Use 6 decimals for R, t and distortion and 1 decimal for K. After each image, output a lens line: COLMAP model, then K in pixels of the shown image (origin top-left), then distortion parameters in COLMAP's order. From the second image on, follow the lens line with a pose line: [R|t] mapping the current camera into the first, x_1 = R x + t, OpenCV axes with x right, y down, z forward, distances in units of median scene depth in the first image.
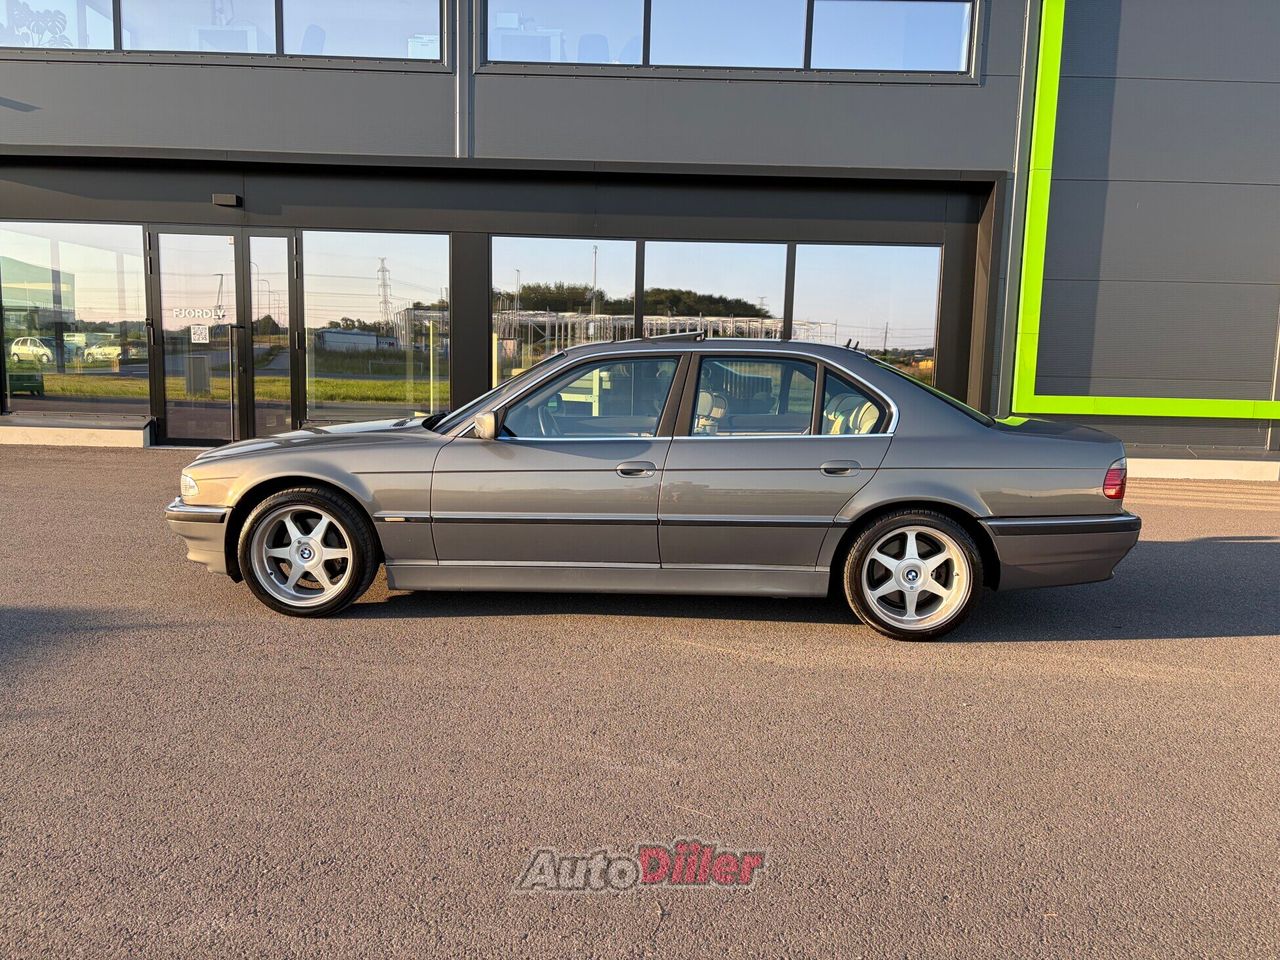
lens RADIAL K [[960.9, 0, 639.9], [0, 960.9, 473.3], [0, 0, 1]] dist [0.004590, 0.004891]
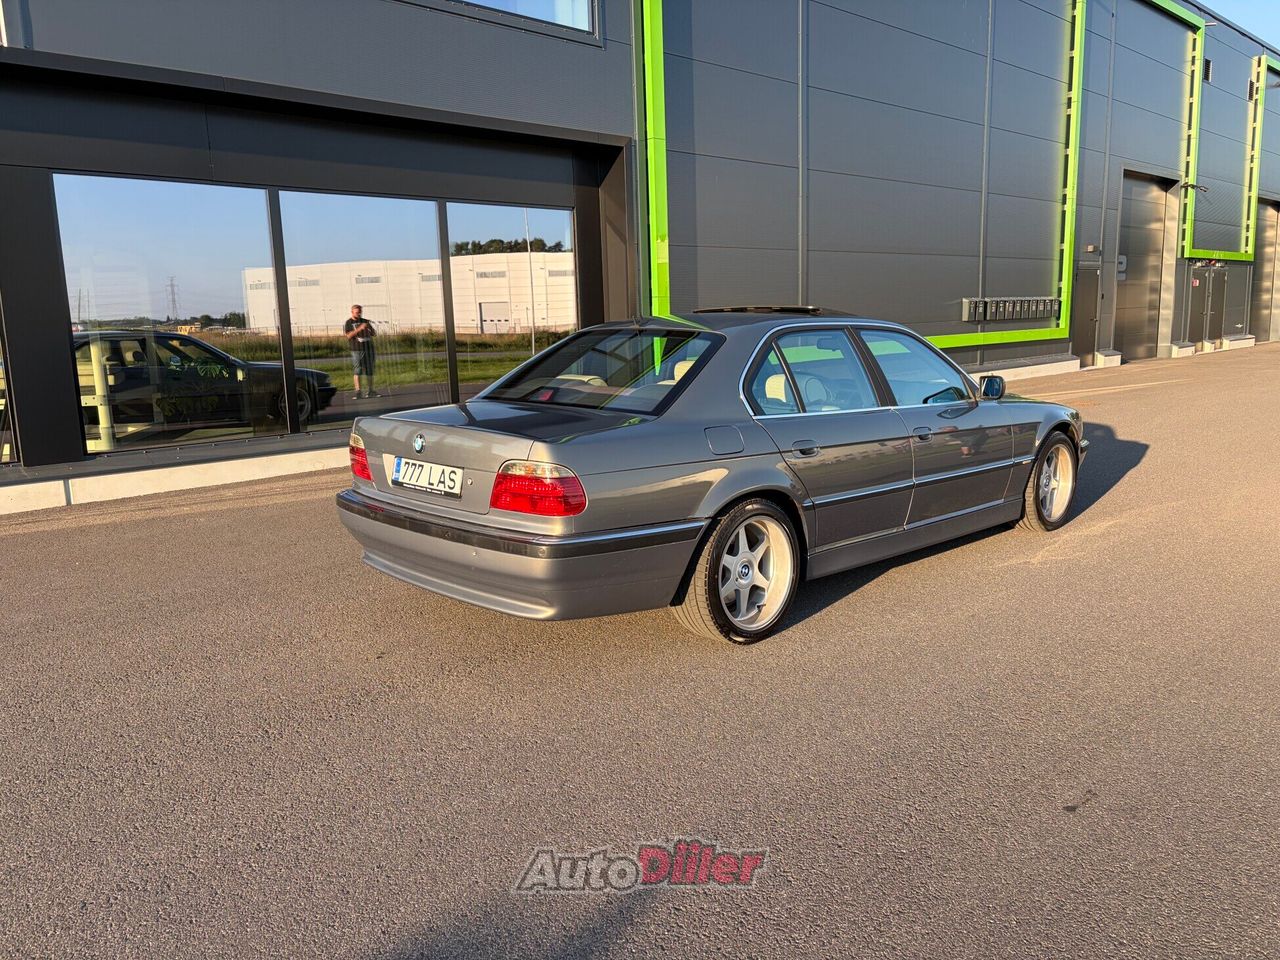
lens RADIAL K [[960.9, 0, 639.9], [0, 960.9, 473.3], [0, 0, 1]] dist [0.004590, 0.004891]
pose [[0.723188, -0.153695, 0.673333, -0.348404], [0.128243, 0.987853, 0.087749, -0.047181], [-0.678641, 0.022891, 0.734114, 0.240662]]
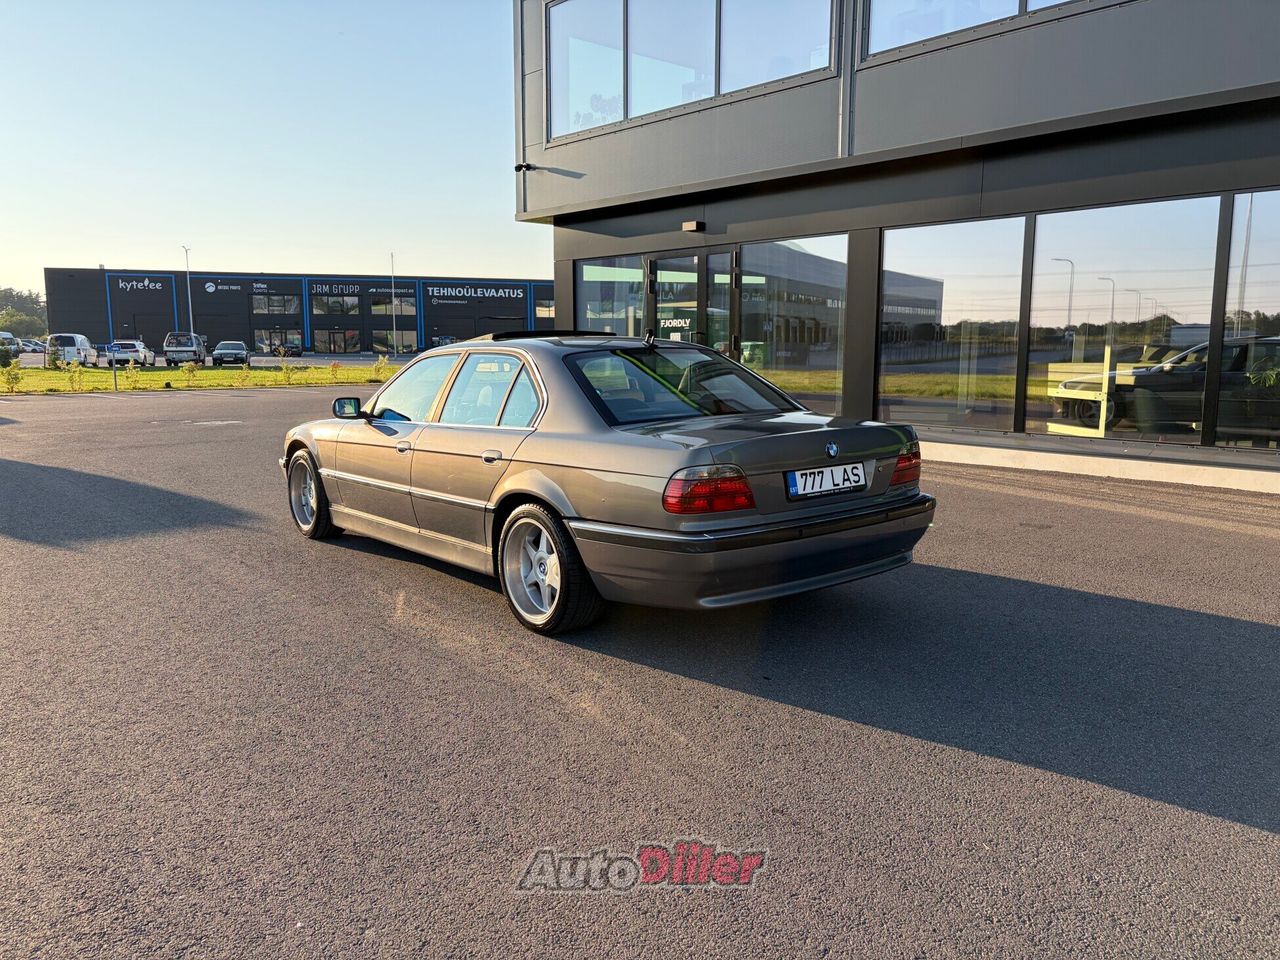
lens RADIAL K [[952.6, 0, 640.0], [0, 952.6, 480.0], [0, 0, 1]] dist [0.026921, 0.003085]
pose [[0.668704, 0.078500, -0.739373, 0.435893], [-0.070291, 0.996632, 0.042241, -0.014486], [0.740199, 0.023724, 0.671969, 0.160318]]
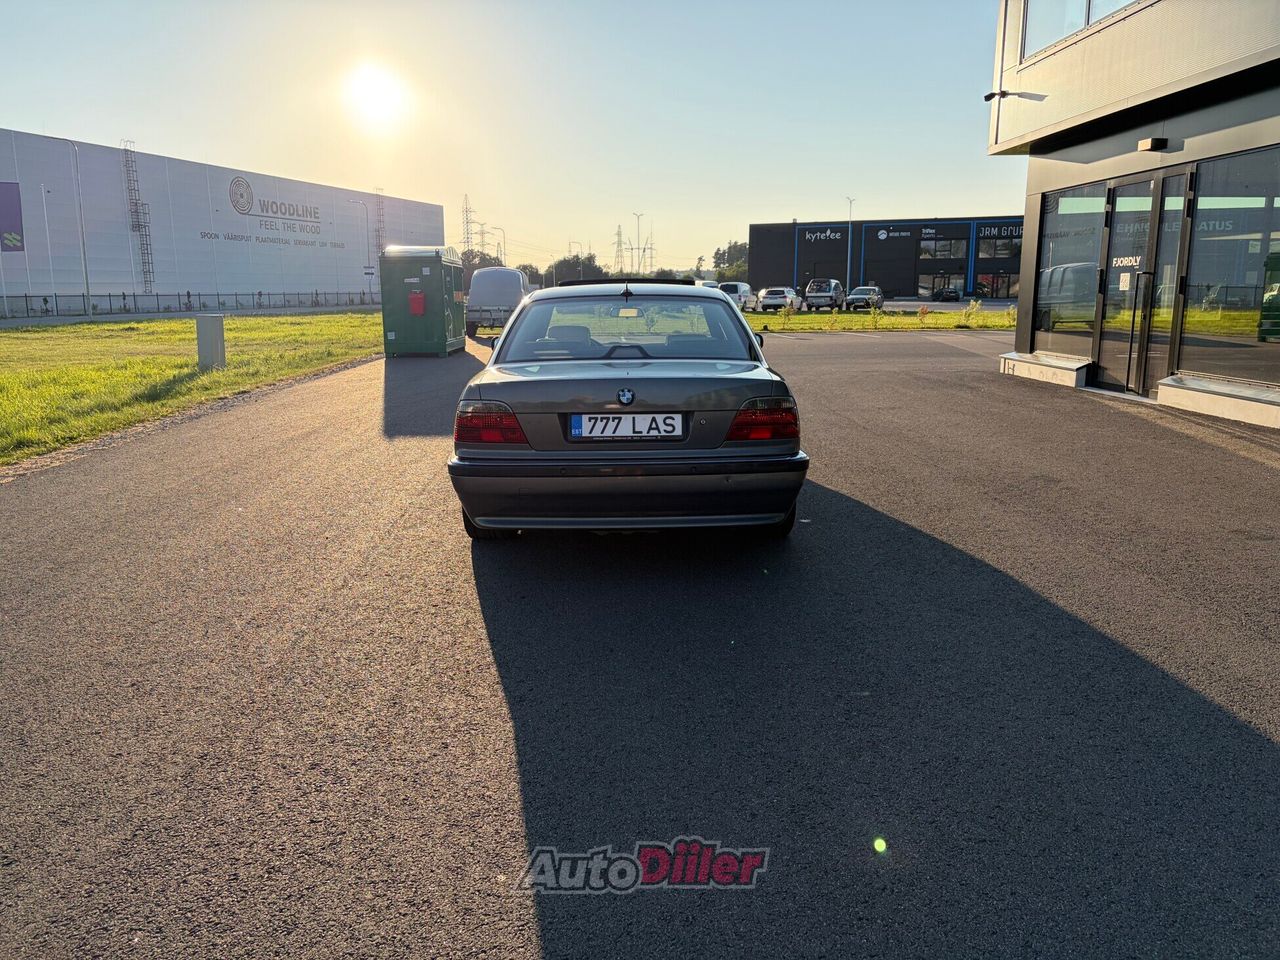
lens RADIAL K [[966.9, 0, 633.4], [0, 966.9, 473.0], [0, 0, 1]] dist [0.005499, -0.007386]
pose [[0.043485, 0.158439, -0.986411, 0.594839], [-0.109087, 0.982194, 0.152952, -0.045212], [0.993081, 0.100954, 0.059994, 0.447285]]
